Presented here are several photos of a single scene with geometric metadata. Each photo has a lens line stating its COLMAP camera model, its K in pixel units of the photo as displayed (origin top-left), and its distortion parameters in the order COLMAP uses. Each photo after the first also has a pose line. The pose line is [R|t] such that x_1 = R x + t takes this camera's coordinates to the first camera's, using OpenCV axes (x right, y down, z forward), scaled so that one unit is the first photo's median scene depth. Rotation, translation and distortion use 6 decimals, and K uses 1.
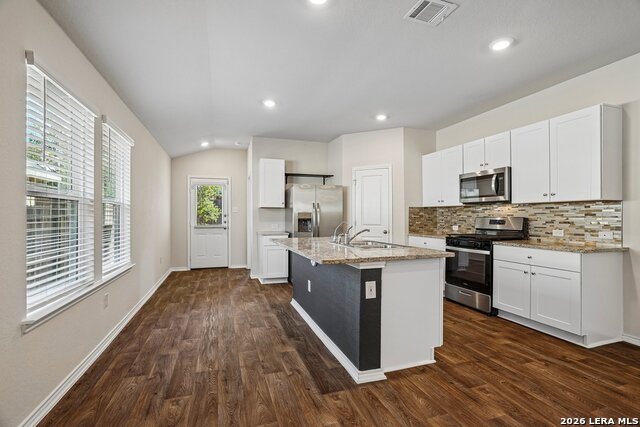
lens RADIAL K [[295.2, 0, 320.0], [0, 295.2, 213.5], [0, 0, 1]] dist [-0.051167, 0.026581]
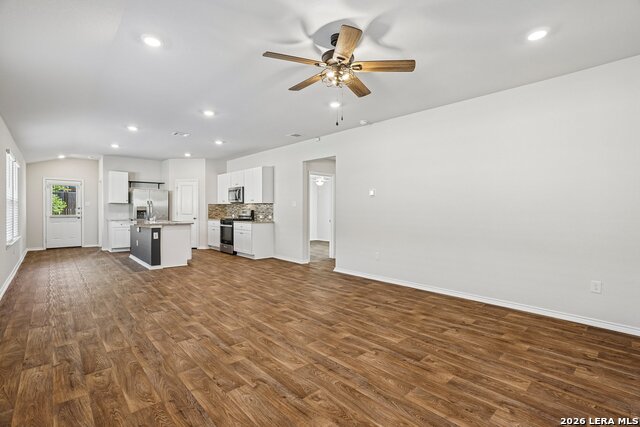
lens RADIAL K [[295.2, 0, 320.0], [0, 295.2, 213.5], [0, 0, 1]] dist [-0.051167, 0.026581]
pose [[0.912947, -0.000567, 0.408077, 0.246808], [-0.008015, 0.999781, 0.019319, -0.005560], [-0.407999, -0.020908, 0.912743, -1.111273]]
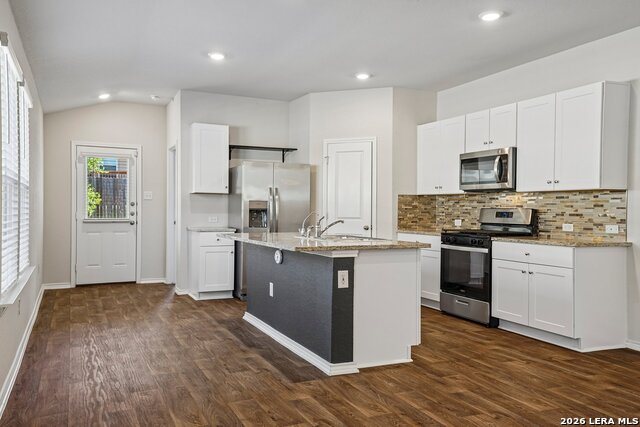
lens RADIAL K [[519.2, 0, 320.0], [0, 519.2, 213.5], [0, 0, 1]] dist [0.088869, 0.000856]
pose [[0.994131, 0.007259, 0.107938, -0.049506], [-0.009237, 0.999798, 0.017836, 0.005381], [-0.107786, -0.018728, 0.993998, -0.378793]]
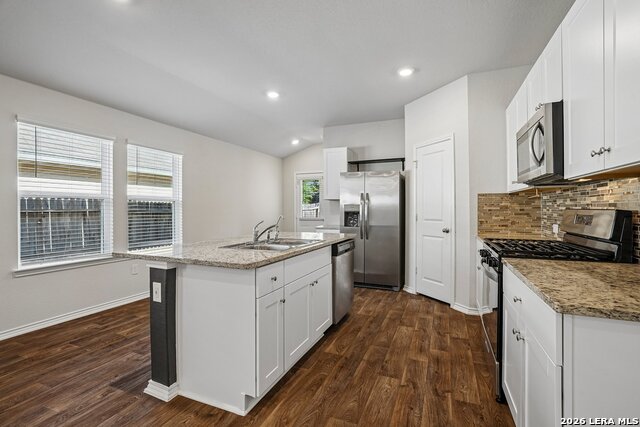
lens RADIAL K [[298.9, 0, 327.5], [0, 298.9, 210.1], [0, 0, 1]] dist [-0.014459, 0.000353]
pose [[0.751399, -0.002174, -0.659844, 0.618001], [0.011417, 0.999888, 0.009708, 0.004557], [0.659749, -0.014828, 0.751340, 0.359615]]
